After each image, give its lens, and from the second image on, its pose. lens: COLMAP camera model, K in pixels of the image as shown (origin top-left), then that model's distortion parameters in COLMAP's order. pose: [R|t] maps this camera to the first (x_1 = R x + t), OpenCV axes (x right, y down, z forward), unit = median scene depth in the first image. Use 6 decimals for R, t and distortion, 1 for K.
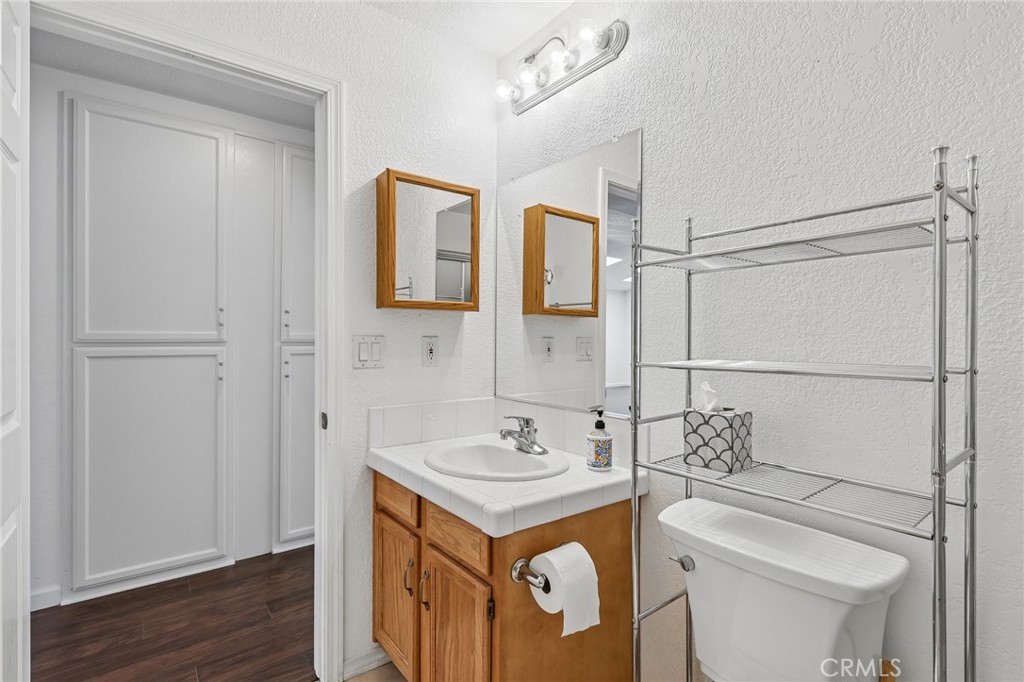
lens RADIAL K [[484.5, 0, 512.0], [0, 484.5, 341.0], [0, 0, 1]] dist [-0.002860, -0.001237]
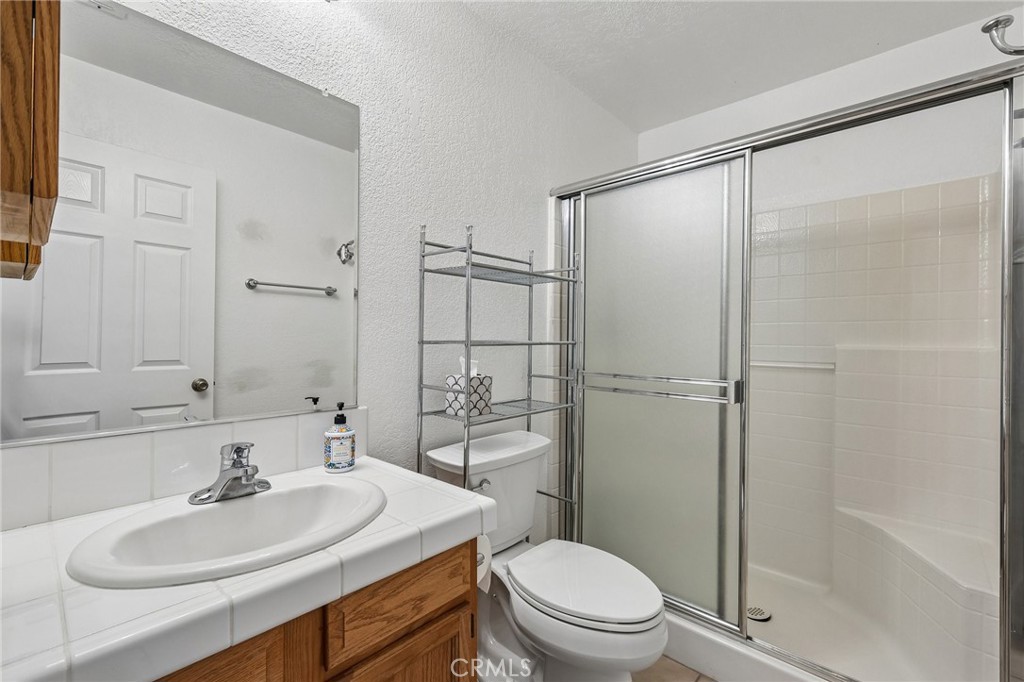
lens RADIAL K [[445.0, 0, 512.0], [0, 445.0, 341.0], [0, 0, 1]] dist [0.001079, 0.000100]
pose [[-0.174819, -0.016881, 0.984456, -0.695874], [-0.007646, 0.999846, 0.015787, 0.016019], [-0.984571, -0.004767, -0.174921, 0.870839]]
